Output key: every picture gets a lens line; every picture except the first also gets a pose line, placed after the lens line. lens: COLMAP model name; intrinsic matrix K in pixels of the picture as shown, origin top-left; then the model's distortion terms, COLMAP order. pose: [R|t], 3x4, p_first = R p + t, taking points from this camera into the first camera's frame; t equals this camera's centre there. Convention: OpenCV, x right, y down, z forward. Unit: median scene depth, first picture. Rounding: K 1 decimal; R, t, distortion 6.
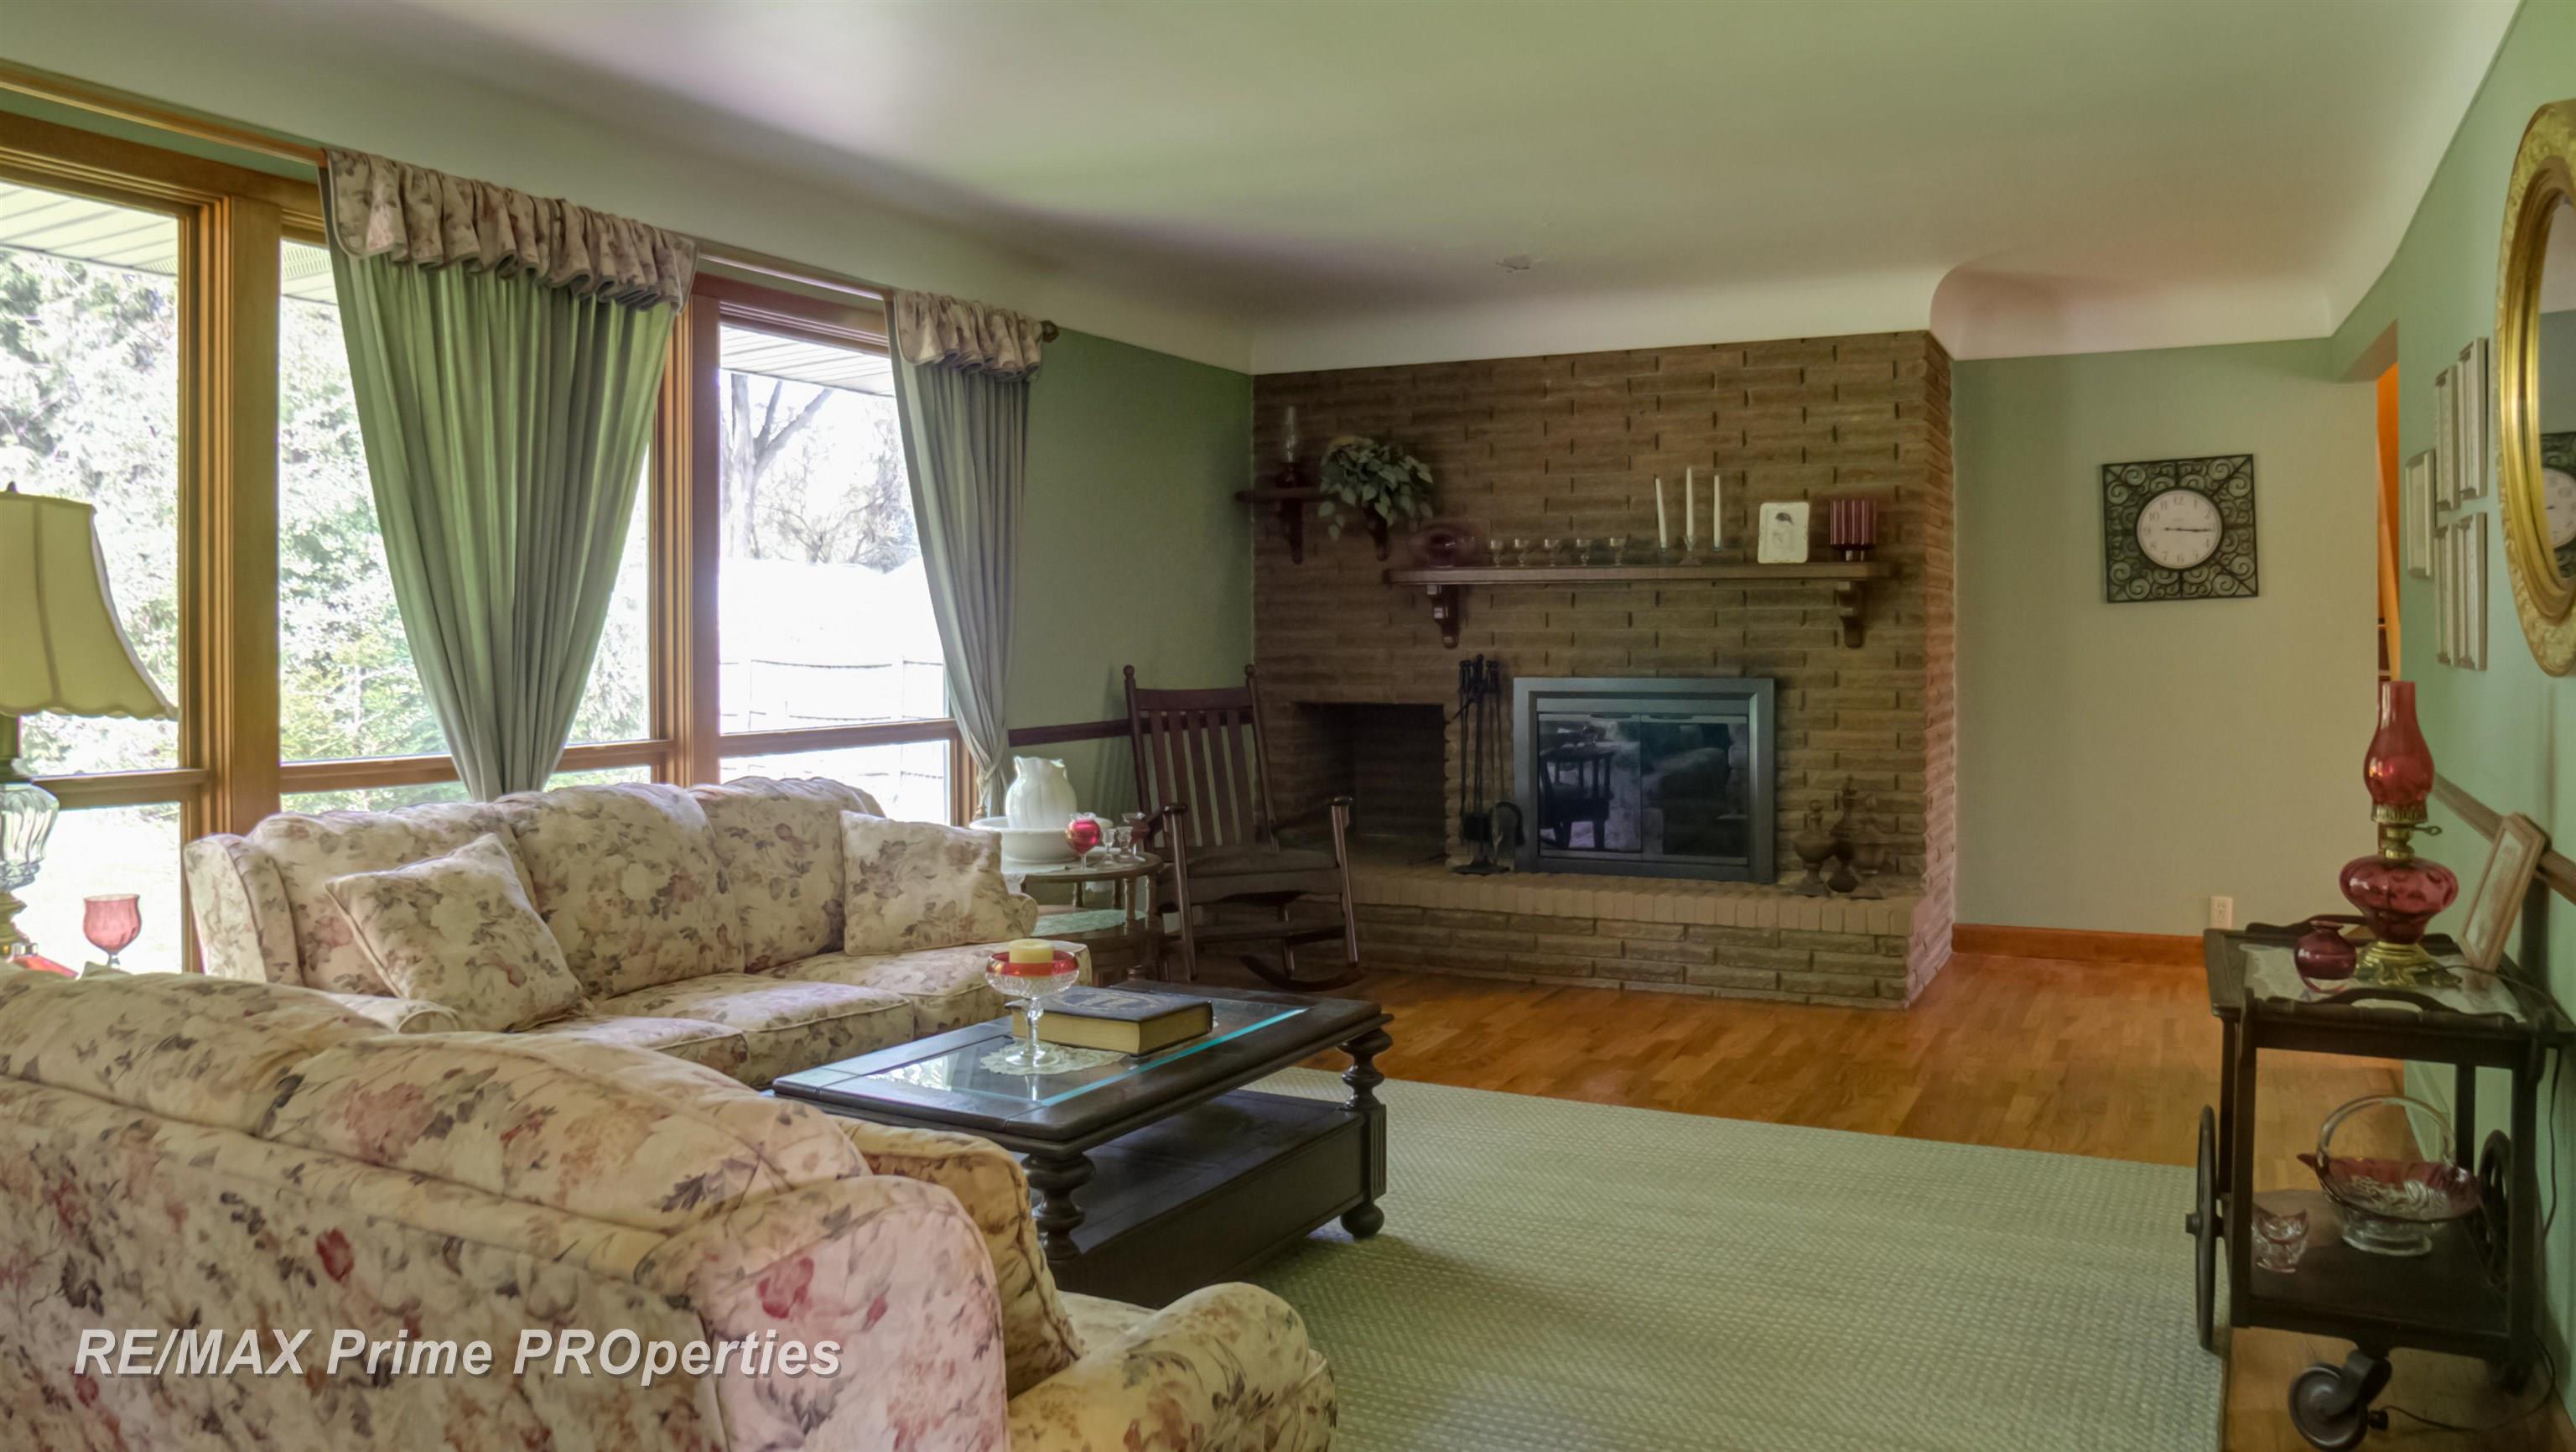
lens RADIAL K [[1871.6, 0, 1272.5], [0, 1871.6, 666.0], [0, 0, 1]] dist [-0.113542, 0.083639]
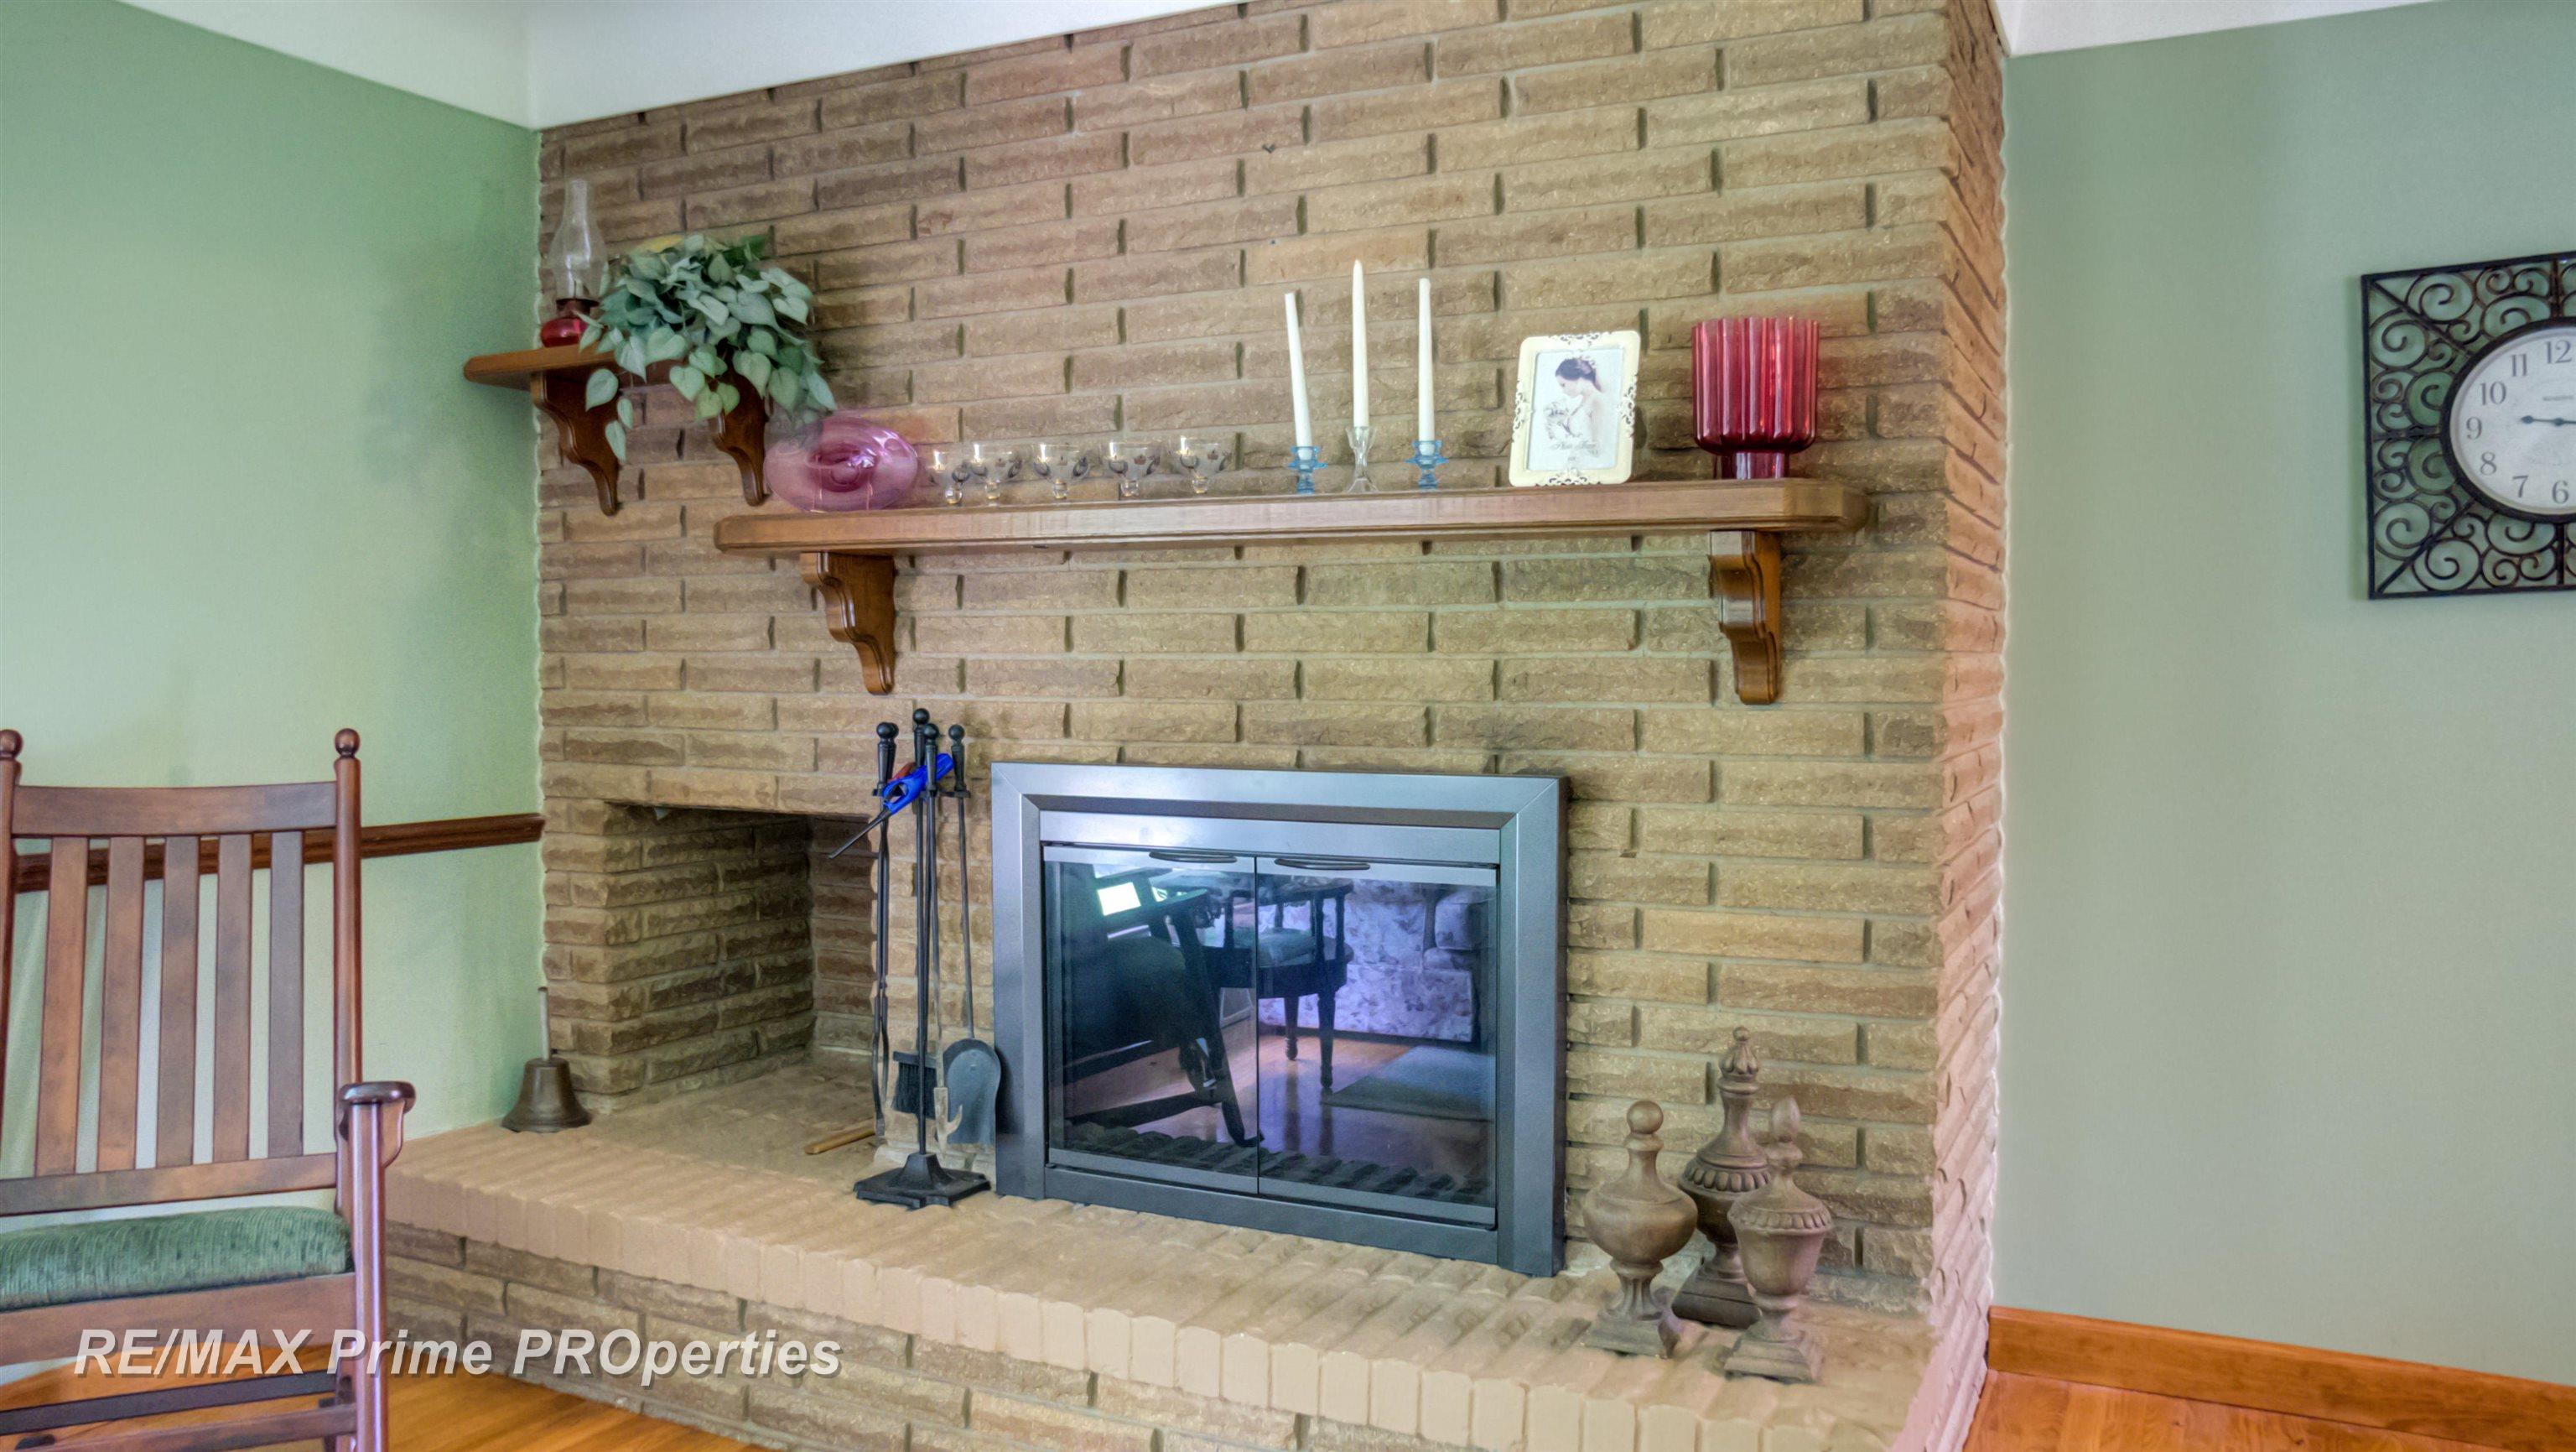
lens RADIAL K [[1892.4, 0, 1206.4], [0, 1892.4, 725.2], [0, 0, 1]] dist [-0.101720, 0.086632]
pose [[0.999637, 0.005616, -0.026338, 0.197923], [-0.005042, 0.999749, 0.021819, -0.013097], [0.026454, -0.021678, 0.999415, 0.569936]]
